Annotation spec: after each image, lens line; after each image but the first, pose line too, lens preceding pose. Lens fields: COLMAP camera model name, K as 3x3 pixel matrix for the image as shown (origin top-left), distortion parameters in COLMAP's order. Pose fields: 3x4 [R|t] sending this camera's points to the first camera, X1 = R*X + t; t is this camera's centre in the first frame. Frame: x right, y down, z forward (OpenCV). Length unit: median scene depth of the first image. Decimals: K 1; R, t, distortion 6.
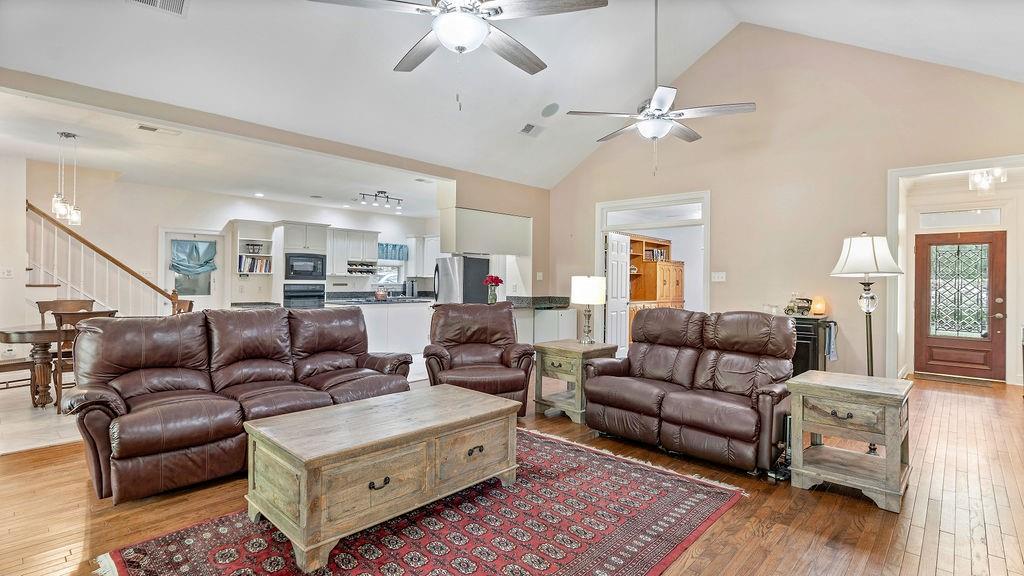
lens RADIAL K [[488.3, 0, 501.1], [0, 488.3, 287.1], [0, 0, 1]] dist [-0.013439, -0.000434]
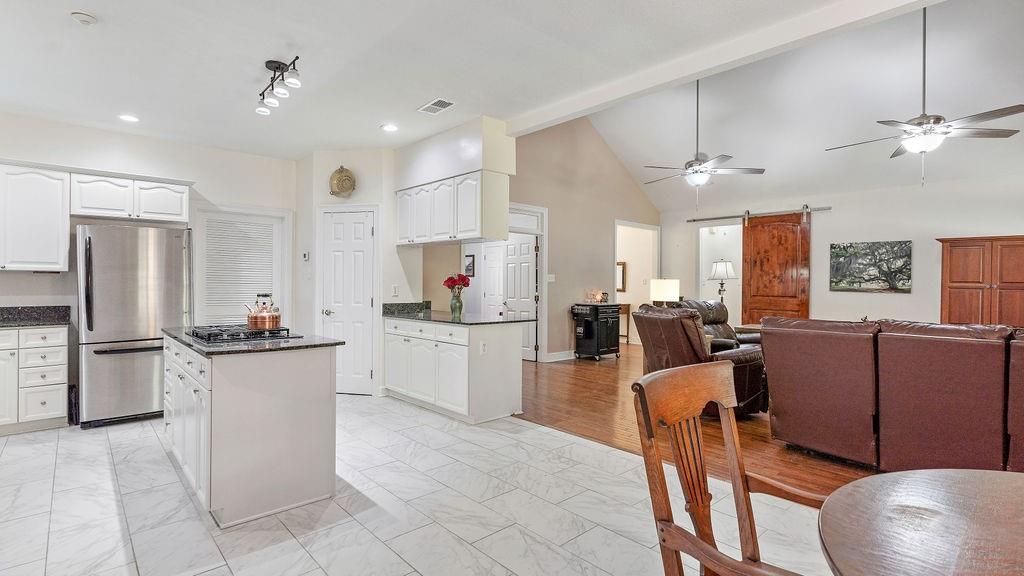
lens RADIAL K [[488.3, 0, 501.1], [0, 488.3, 287.1], [0, 0, 1]] dist [-0.013439, -0.000434]
pose [[0.091024, -0.015642, 0.995726, -1.332192], [0.007125, 0.999861, 0.015056, -0.027878], [-0.995823, 0.005724, 0.091123, 1.626051]]
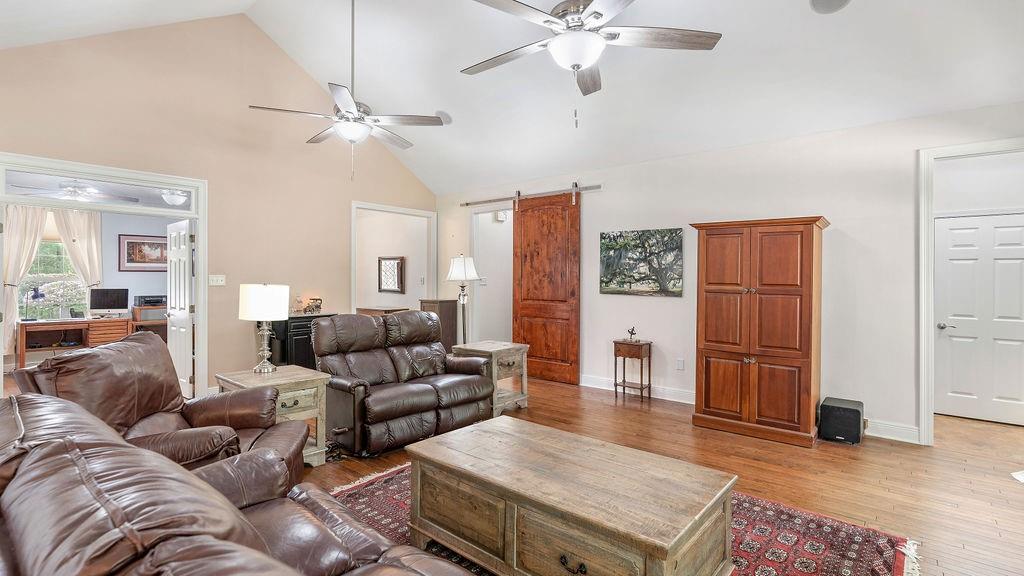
lens RADIAL K [[488.3, 0, 501.1], [0, 488.3, 287.1], [0, 0, 1]] dist [-0.013439, -0.000434]
pose [[-0.046181, -0.028250, 0.998534, -0.737966], [0.013301, 0.999494, 0.028892, -0.042806], [-0.998845, 0.014616, -0.045782, 0.815181]]
